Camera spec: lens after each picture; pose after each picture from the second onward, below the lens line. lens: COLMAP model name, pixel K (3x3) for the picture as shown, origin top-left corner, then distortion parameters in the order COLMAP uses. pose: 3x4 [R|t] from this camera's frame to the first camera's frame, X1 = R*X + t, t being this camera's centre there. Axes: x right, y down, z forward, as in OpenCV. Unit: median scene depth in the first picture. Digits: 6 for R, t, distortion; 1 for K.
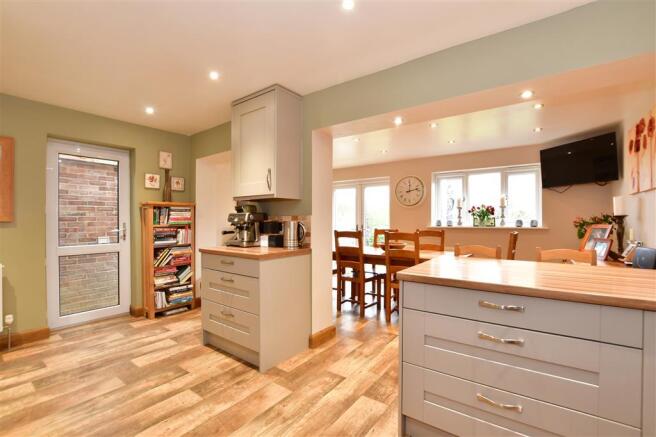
lens RADIAL K [[285.9, 0, 323.1], [0, 285.9, 221.2], [0, 0, 1]] dist [-0.025436, 0.000931]
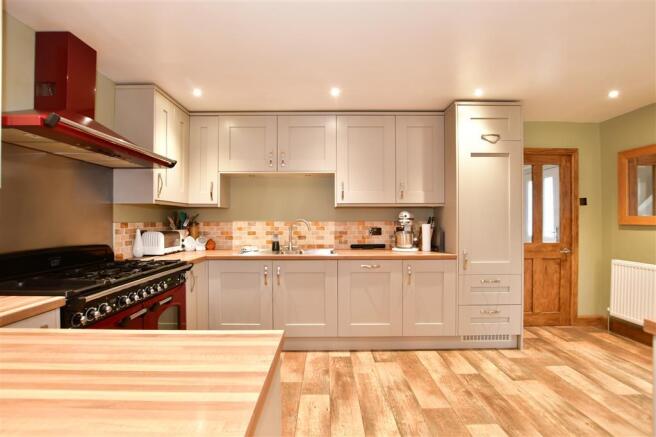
lens RADIAL K [[285.9, 0, 323.2], [0, 285.9, 223.4], [0, 0, 1]] dist [-0.025436, 0.000931]
pose [[-0.806955, 0.011237, -0.590507, 0.724644], [0.009140, 0.999937, 0.006538, -0.026735], [0.590543, -0.000121, -0.807006, 1.601826]]
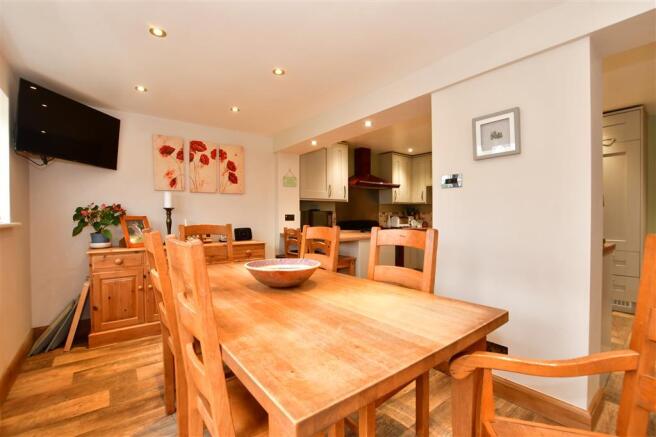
lens RADIAL K [[285.9, 0, 331.5], [0, 285.9, 218.8], [0, 0, 1]] dist [-0.025436, 0.000931]
pose [[-0.965584, 0.007686, 0.259977, 0.349397], [0.008136, 0.999967, 0.000656, 0.051513], [-0.259964, 0.002748, -0.965614, 3.583407]]
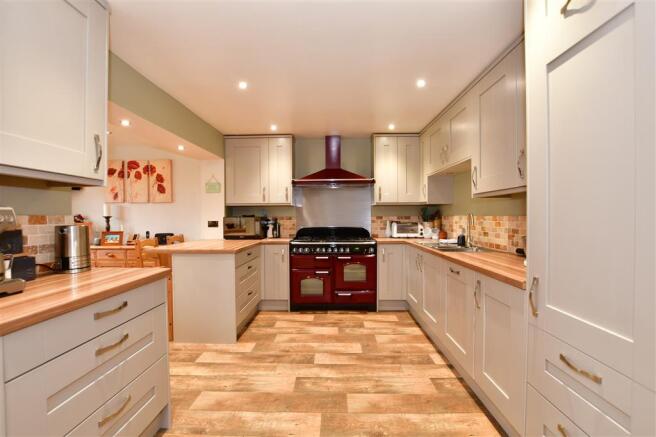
lens RADIAL K [[285.9, 0, 332.3], [0, 285.9, 224.7], [0, 0, 1]] dist [-0.025436, 0.000931]
pose [[-0.592564, -0.016294, 0.805359, -1.446190], [0.002922, 0.999745, 0.022377, -0.013549], [-0.805518, 0.015613, -0.592366, 1.684744]]
